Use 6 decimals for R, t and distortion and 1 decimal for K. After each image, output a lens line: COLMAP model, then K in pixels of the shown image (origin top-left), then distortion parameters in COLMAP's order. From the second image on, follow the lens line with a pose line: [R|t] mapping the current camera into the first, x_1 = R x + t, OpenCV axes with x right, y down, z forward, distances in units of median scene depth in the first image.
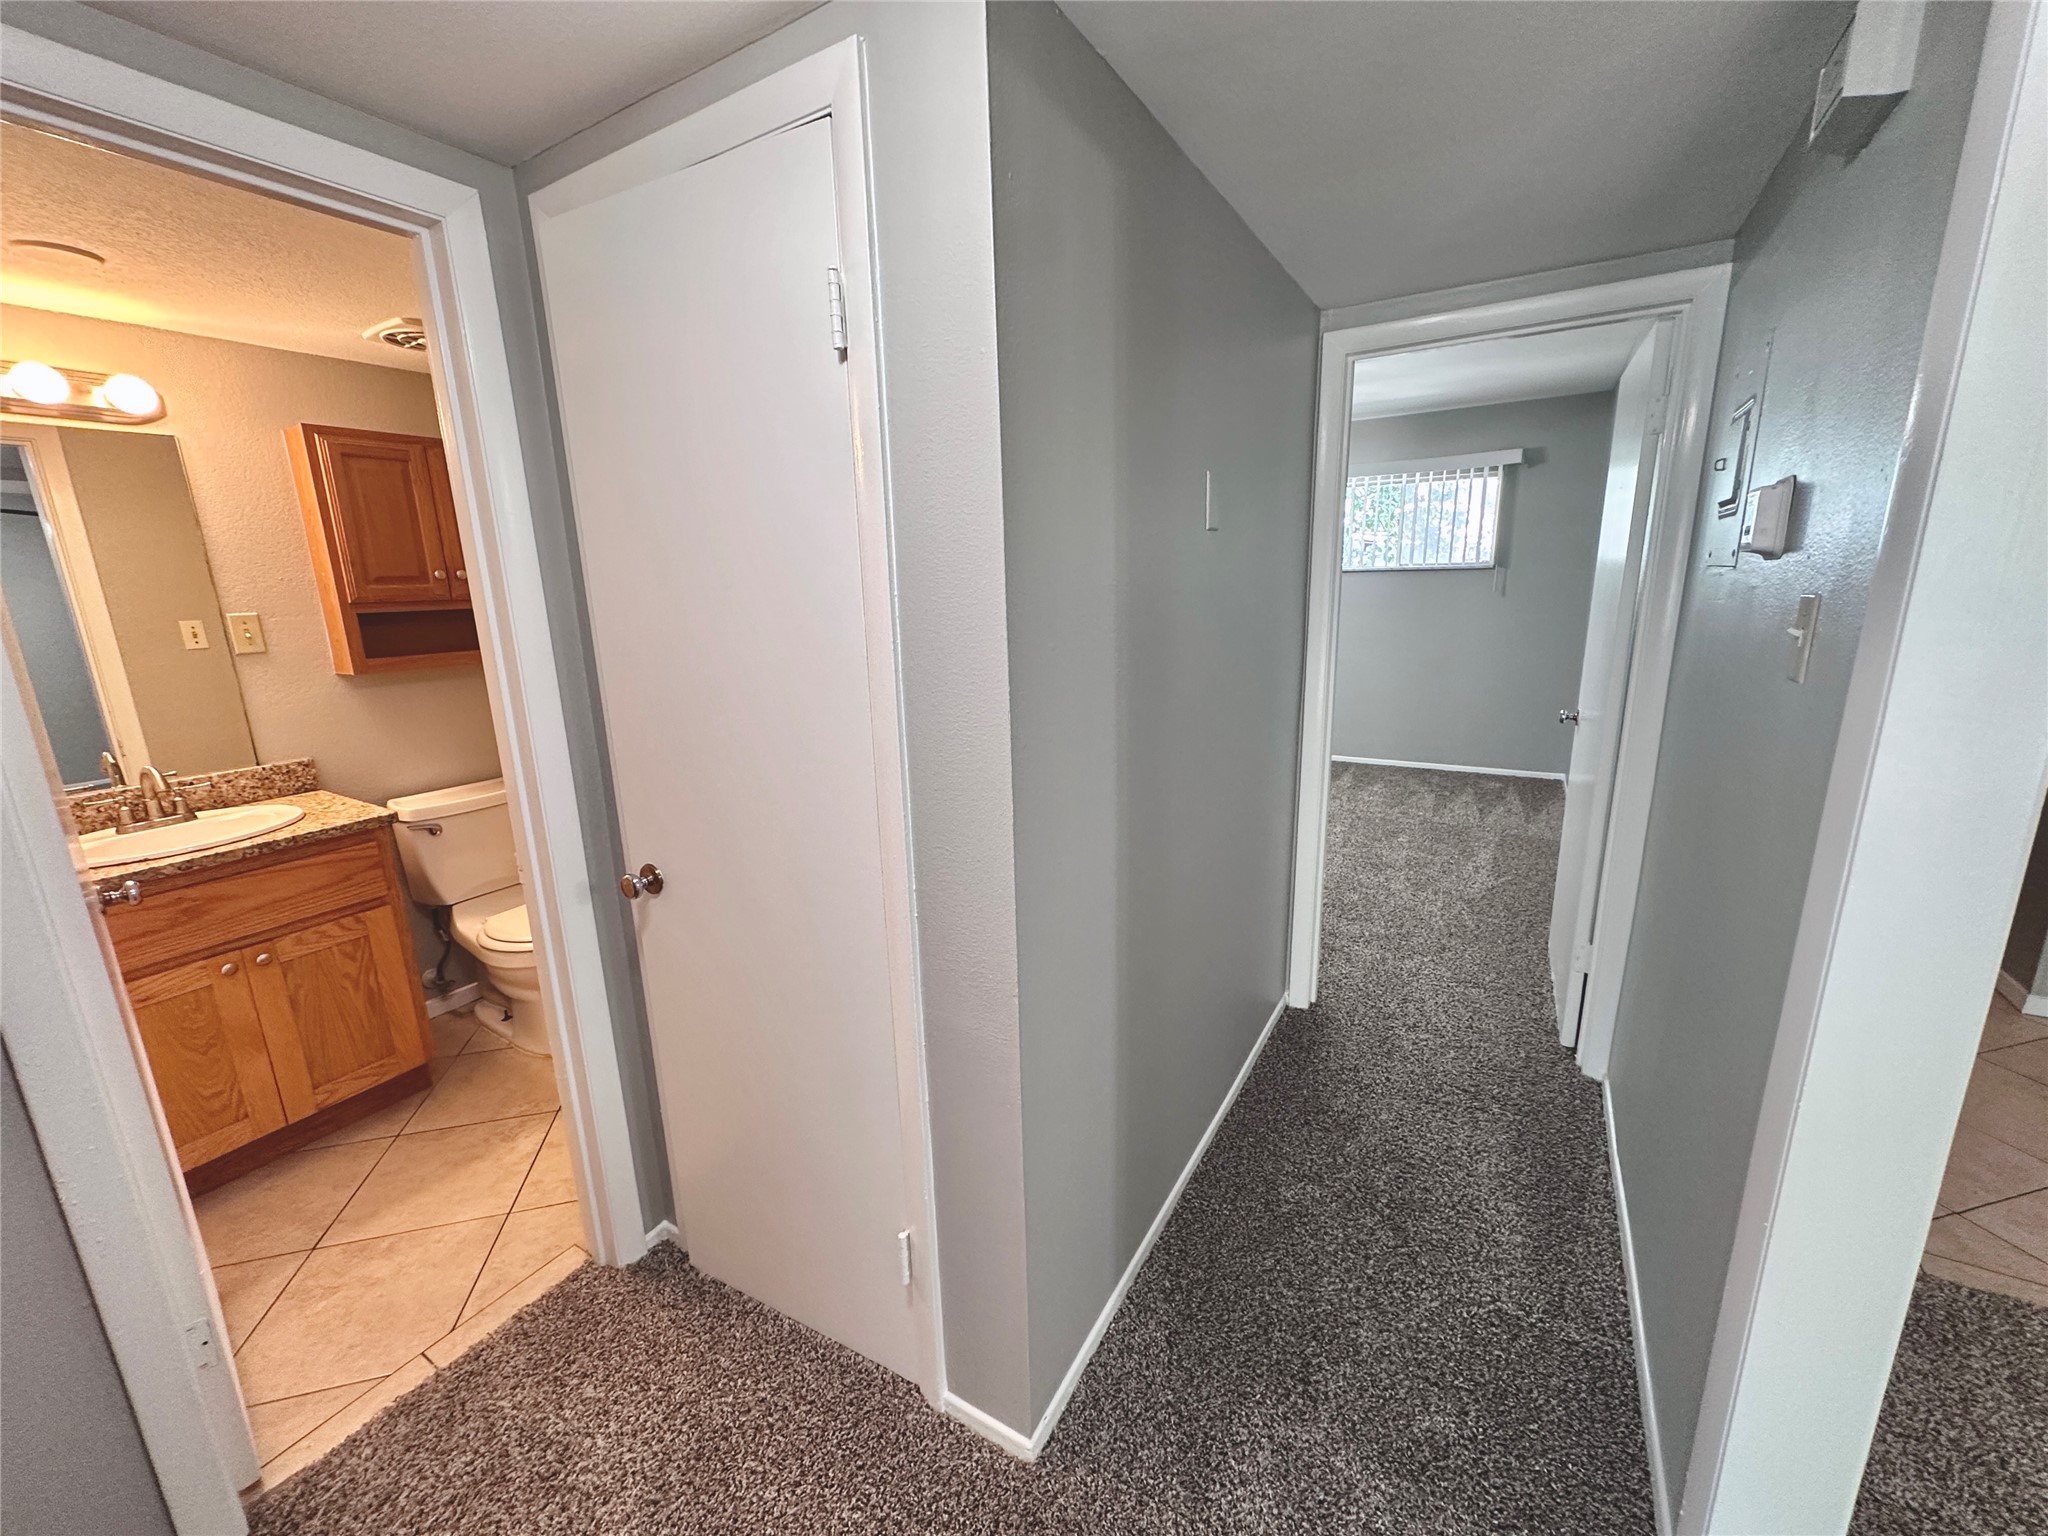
lens RADIAL K [[816.5, 0, 1021.4], [0, 816.5, 767.5], [0, 0, 1]] dist [-0.001494, 0.000077]
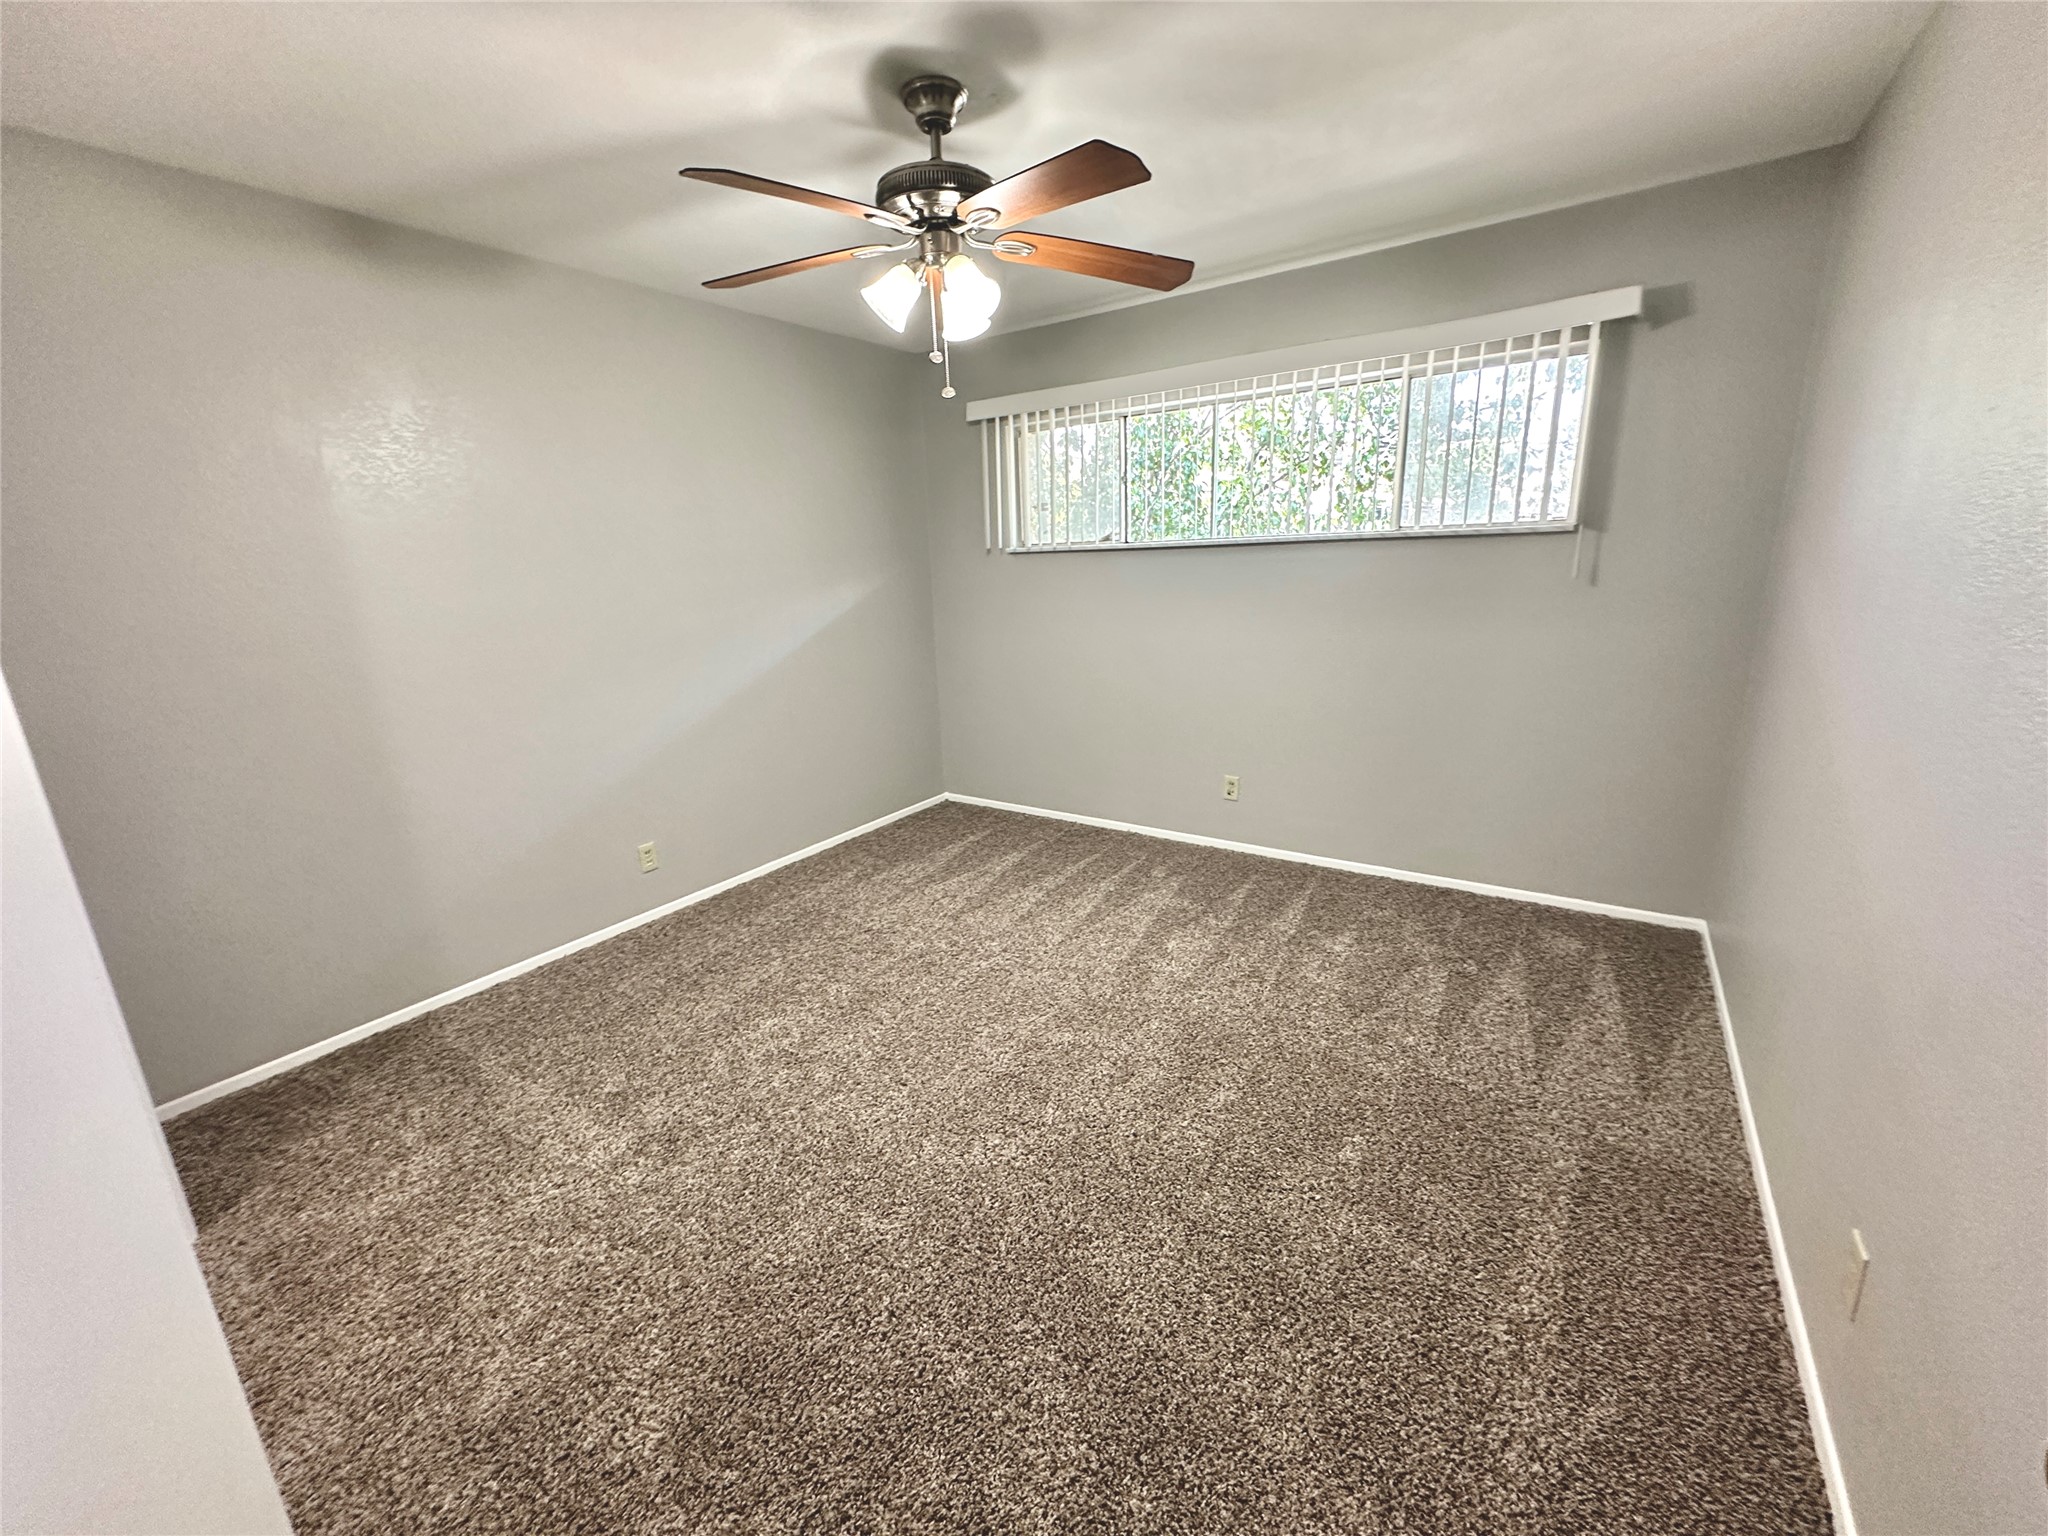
lens RADIAL K [[816.5, 0, 1023.7], [0, 816.5, 761.8], [0, 0, 1]] dist [-0.001494, 0.000077]
pose [[0.998328, 0.009432, -0.057030, 3.073694], [-0.008231, 0.999740, 0.021246, -1.259799], [0.057215, -0.020741, 0.998146, 5.441966]]
